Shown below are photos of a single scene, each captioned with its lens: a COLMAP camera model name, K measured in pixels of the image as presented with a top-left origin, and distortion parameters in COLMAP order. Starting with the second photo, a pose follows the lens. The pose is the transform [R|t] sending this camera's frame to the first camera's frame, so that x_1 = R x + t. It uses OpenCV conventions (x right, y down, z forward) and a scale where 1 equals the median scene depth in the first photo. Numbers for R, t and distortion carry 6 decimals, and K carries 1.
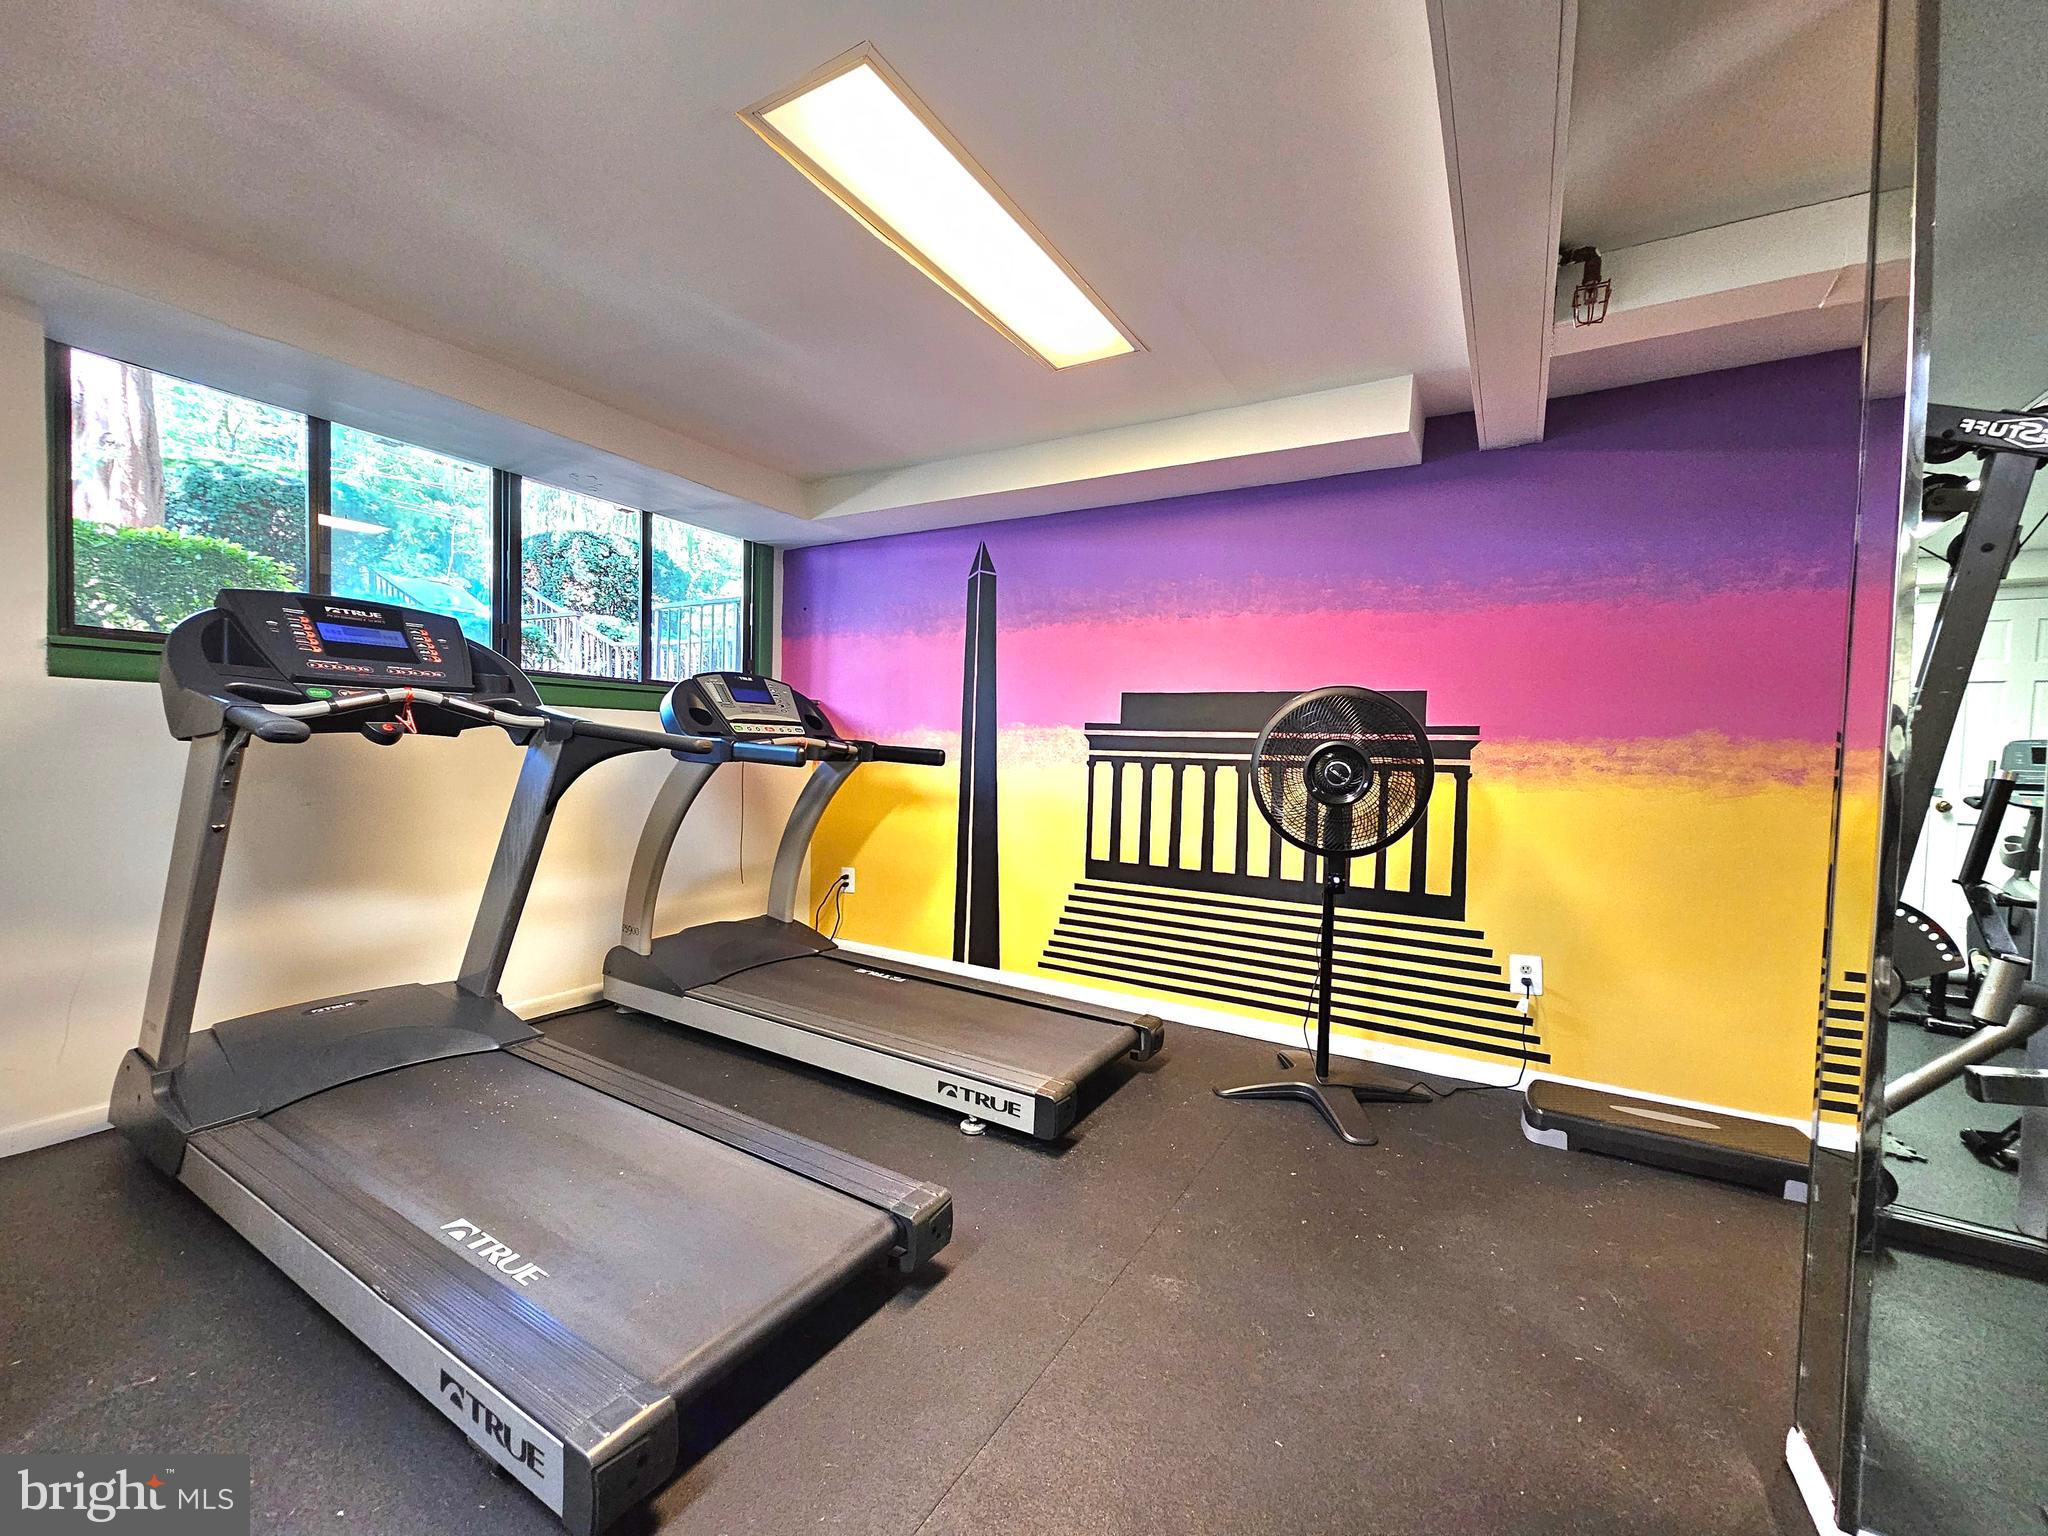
lens RADIAL K [[843.8, 0, 1024.3], [0, 843.8, 786.1], [0, 0, 1]] dist [0.003249, 0.000446]
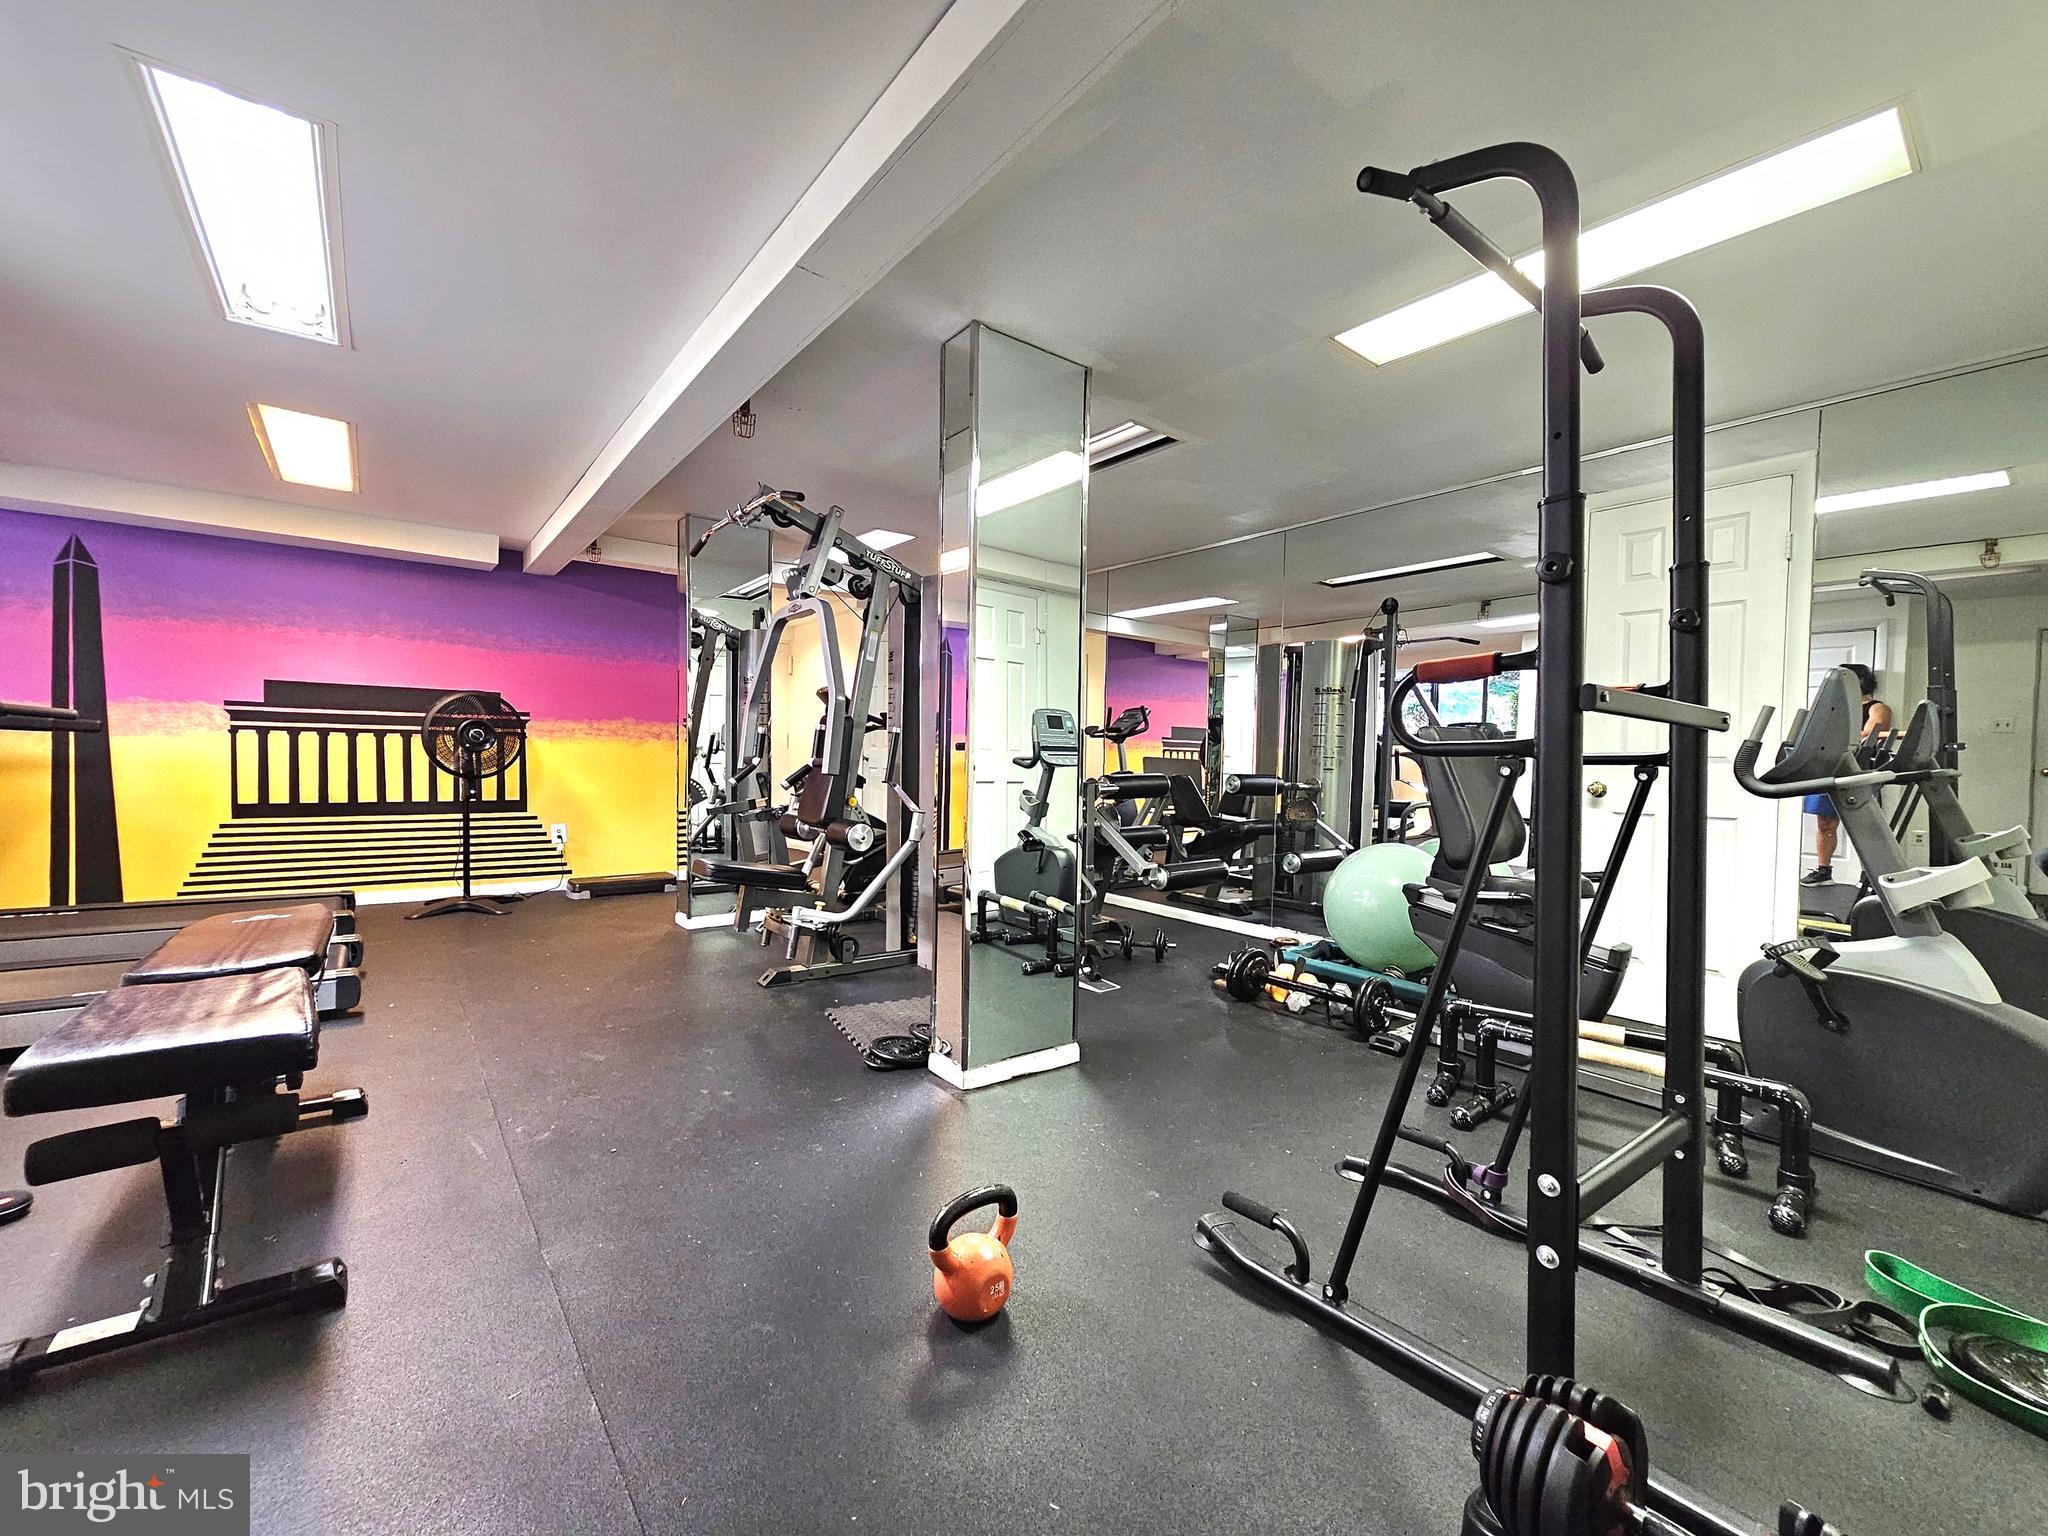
lens RADIAL K [[843.8, 0, 1025.2], [0, 843.8, 772.8], [0, 0, 1]] dist [0.003249, 0.000446]
pose [[0.359059, -0.044319, 0.932262, -0.831597], [0.028512, 0.998927, 0.036507, 0.029033], [-0.932879, 0.013473, 0.359937, -0.734790]]
